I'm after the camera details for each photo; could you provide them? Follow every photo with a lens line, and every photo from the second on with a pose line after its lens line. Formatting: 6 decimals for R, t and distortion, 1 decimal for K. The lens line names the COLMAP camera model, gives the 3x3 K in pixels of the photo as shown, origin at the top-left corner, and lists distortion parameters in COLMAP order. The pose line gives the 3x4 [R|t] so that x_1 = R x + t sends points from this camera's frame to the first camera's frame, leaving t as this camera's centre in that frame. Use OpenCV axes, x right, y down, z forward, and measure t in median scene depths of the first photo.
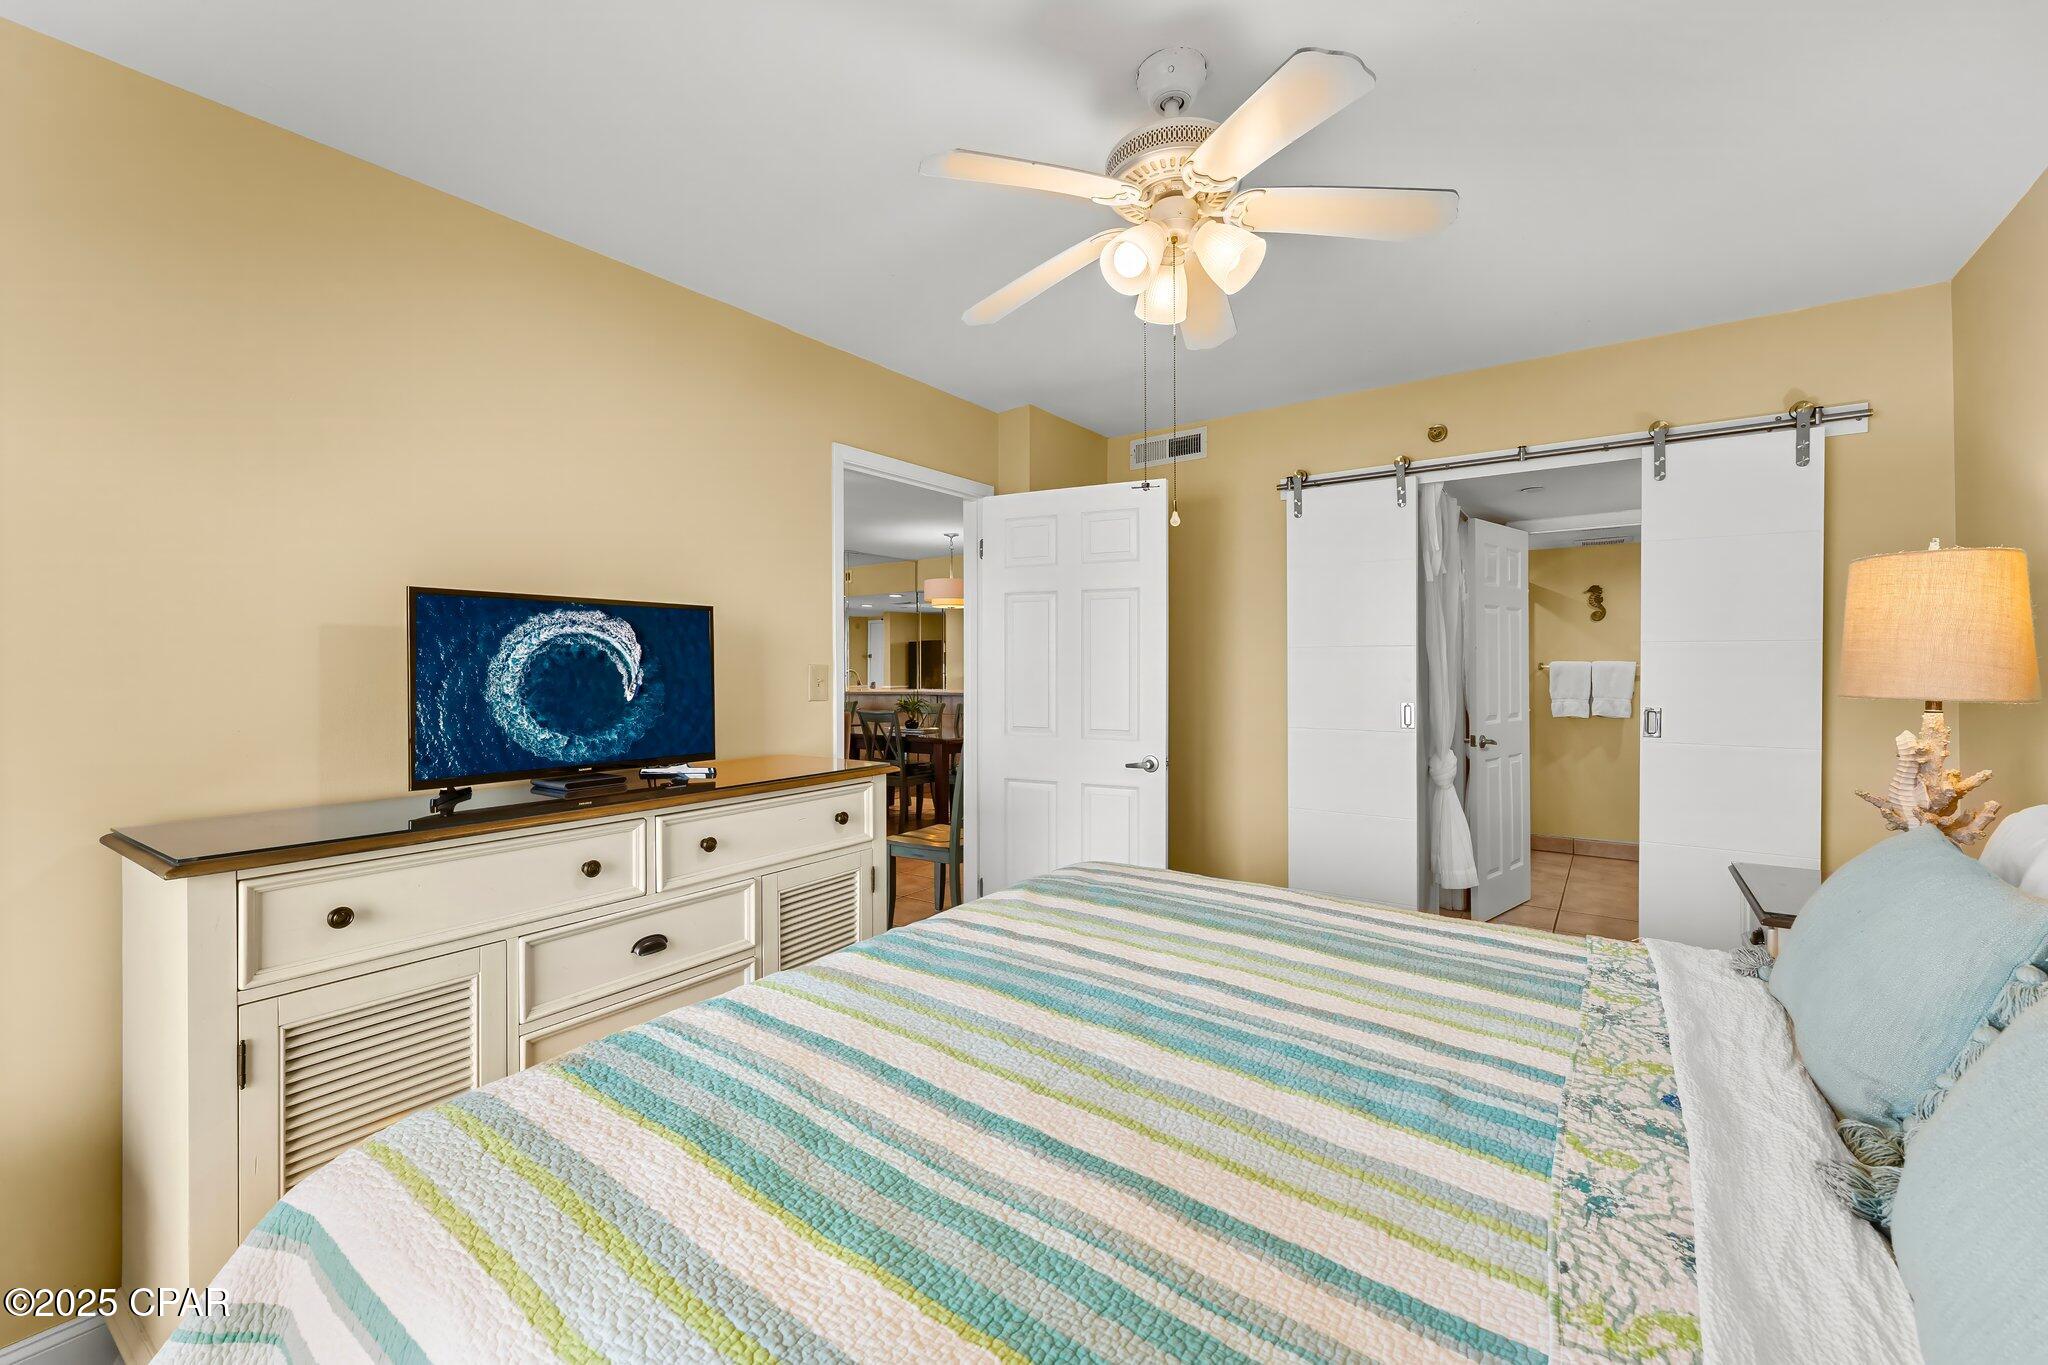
lens RADIAL K [[842.5, 0, 1019.5], [0, 842.5, 677.7], [0, 0, 1]] dist [-0.000896, -0.000016]
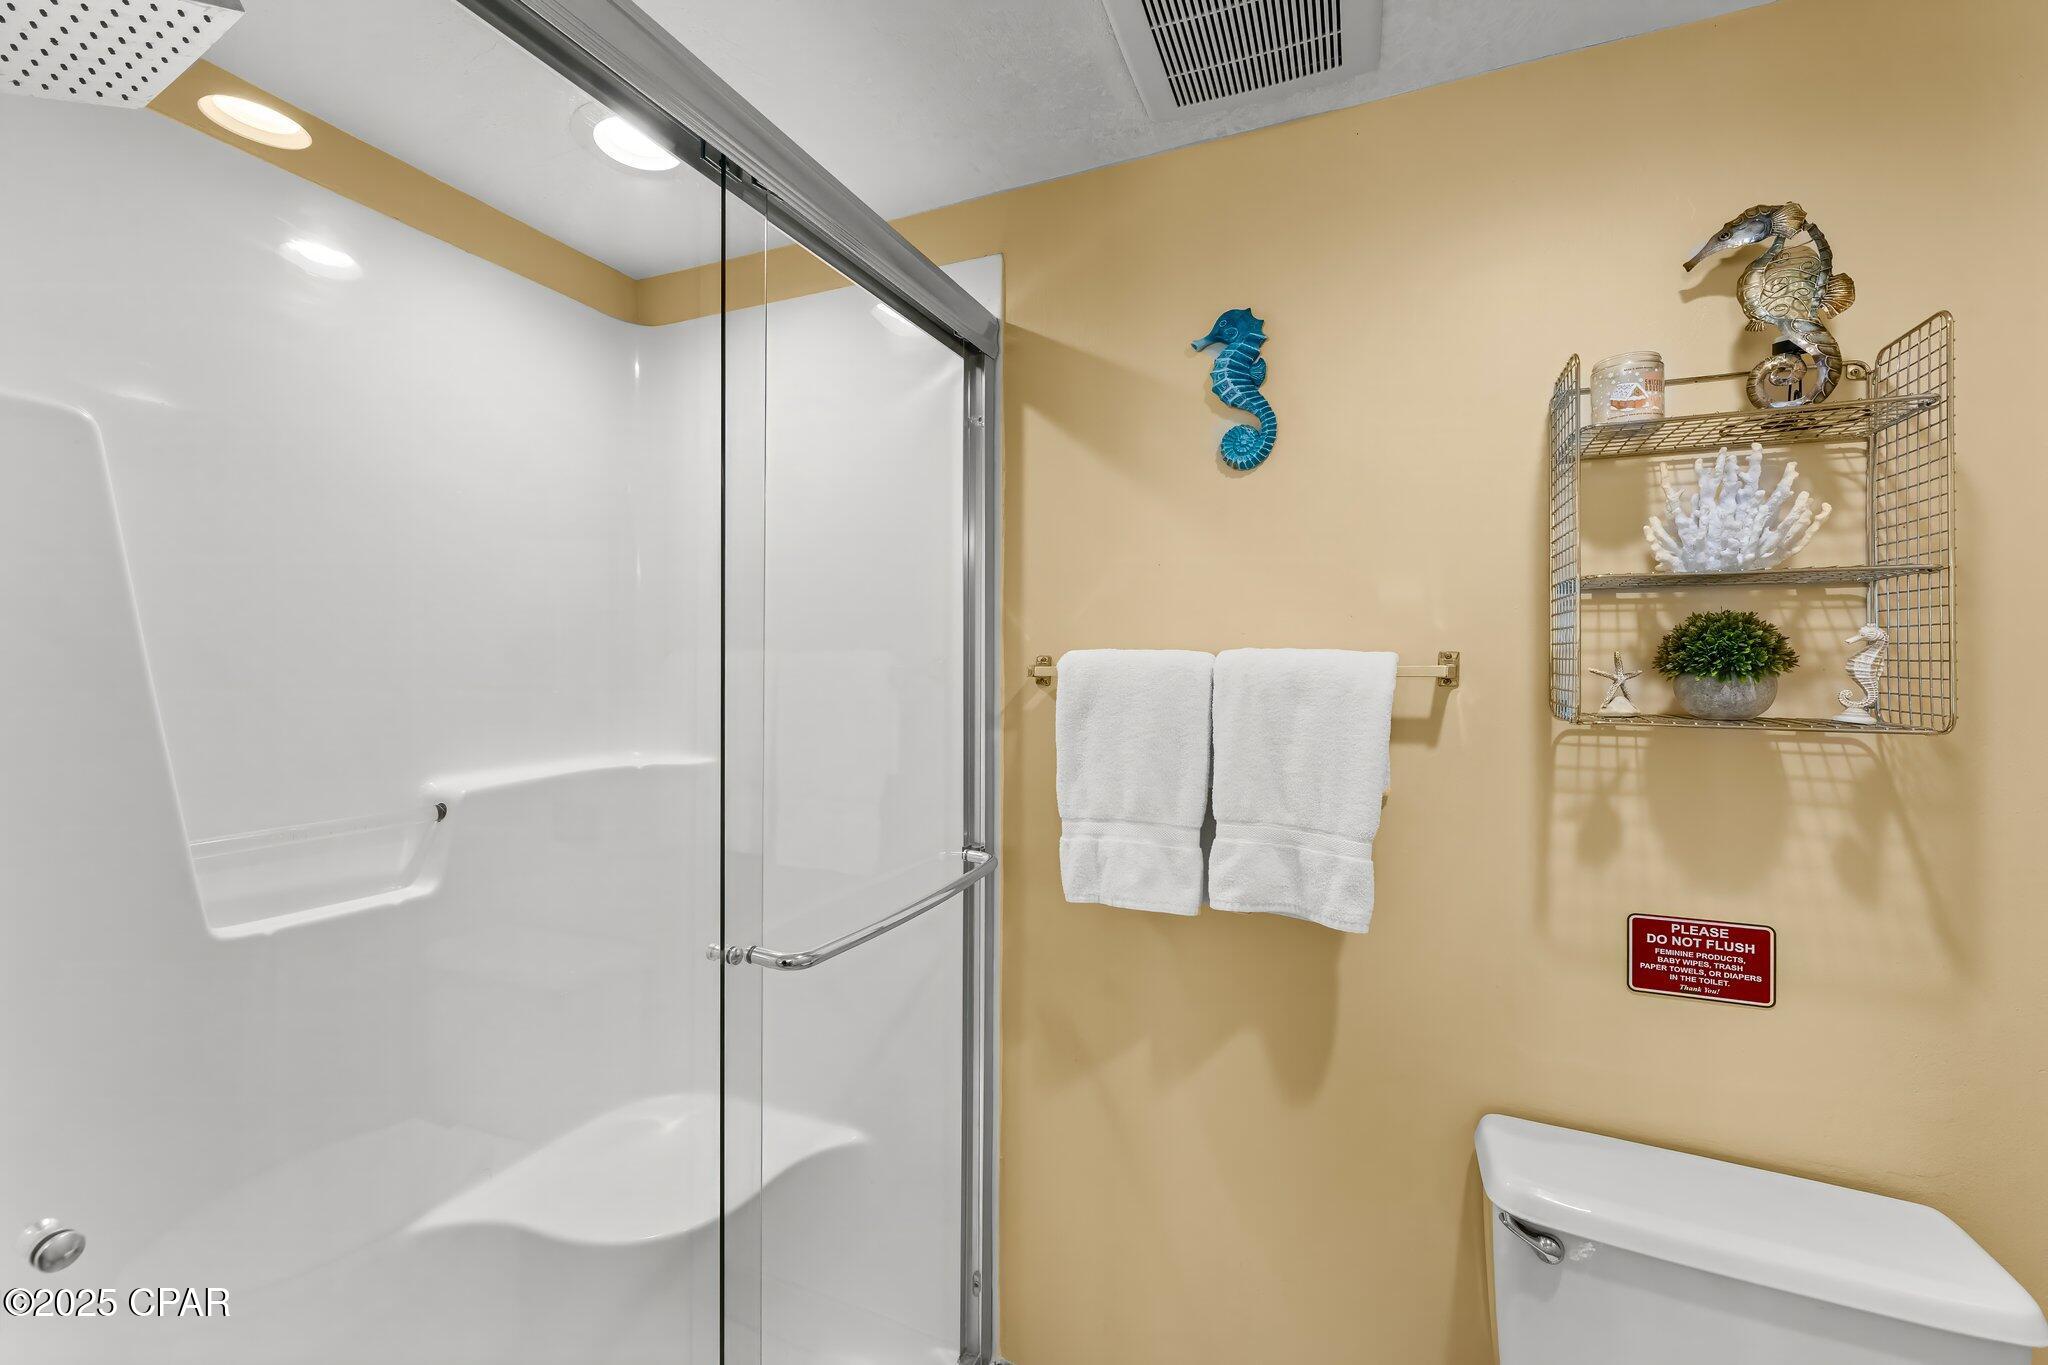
lens RADIAL K [[842.5, 0, 1028.0], [0, 842.5, 664.9], [0, 0, 1]] dist [-0.000896, -0.000016]
pose [[0.978052, 0.004616, 0.208312, 0.585350], [-0.004648, 0.999989, -0.000338, -0.015231], [-0.208311, -0.000638, 0.978062, 0.795594]]
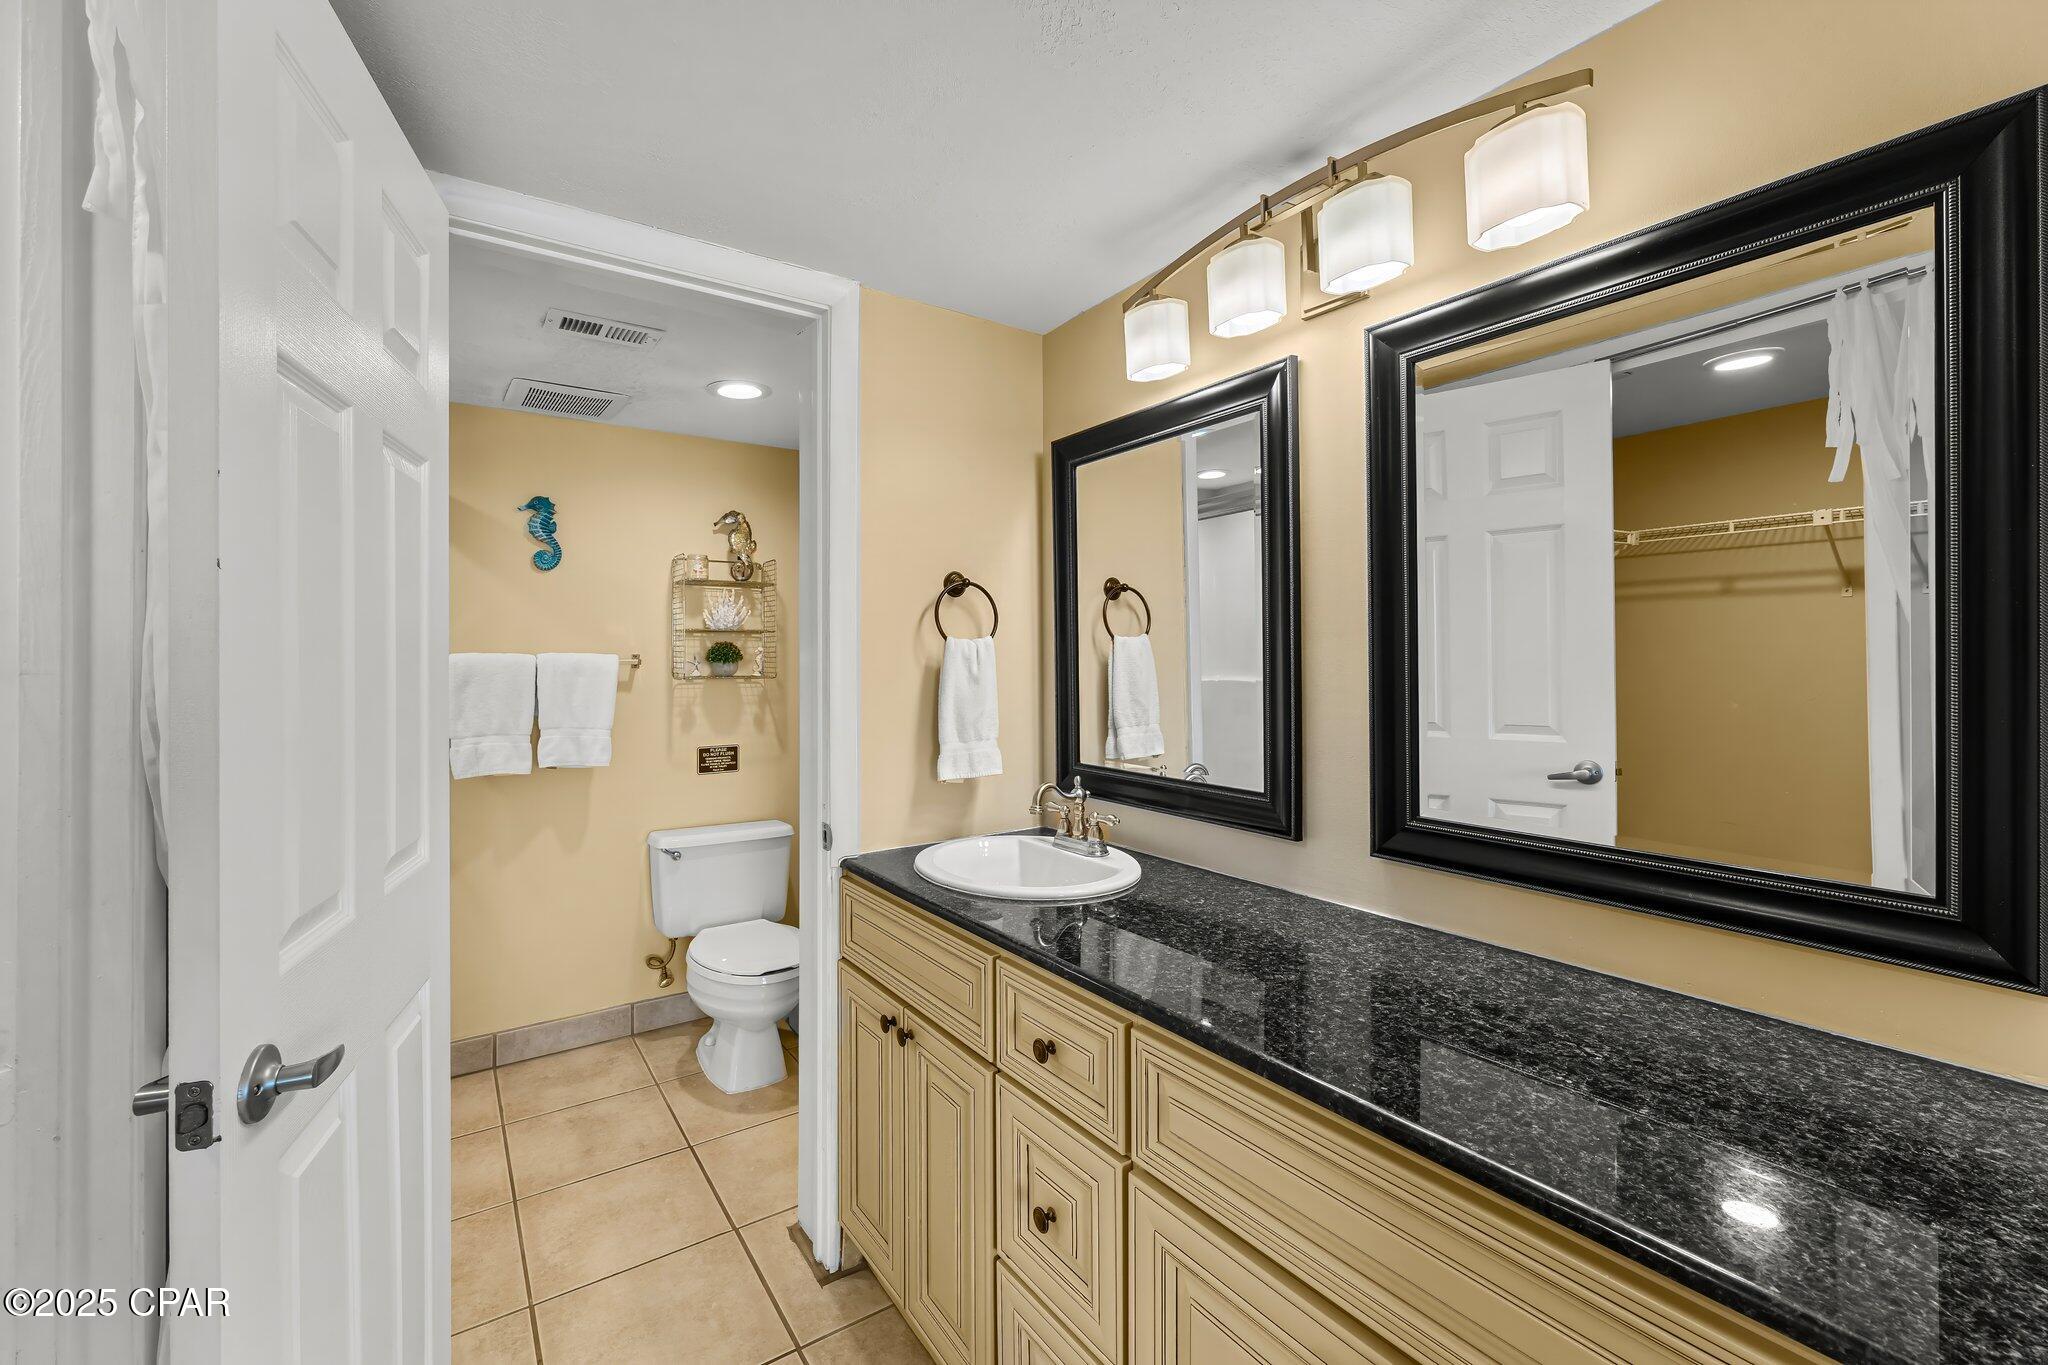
lens RADIAL K [[842.5, 0, 1012.2], [0, 842.5, 649.7], [0, 0, 1]] dist [-0.000896, -0.000016]
pose [[0.340153, 0.006665, 0.940346, 0.321773], [0.001099, 0.999971, -0.007485, -0.017546], [-0.940369, 0.003579, 0.340136, 0.582662]]
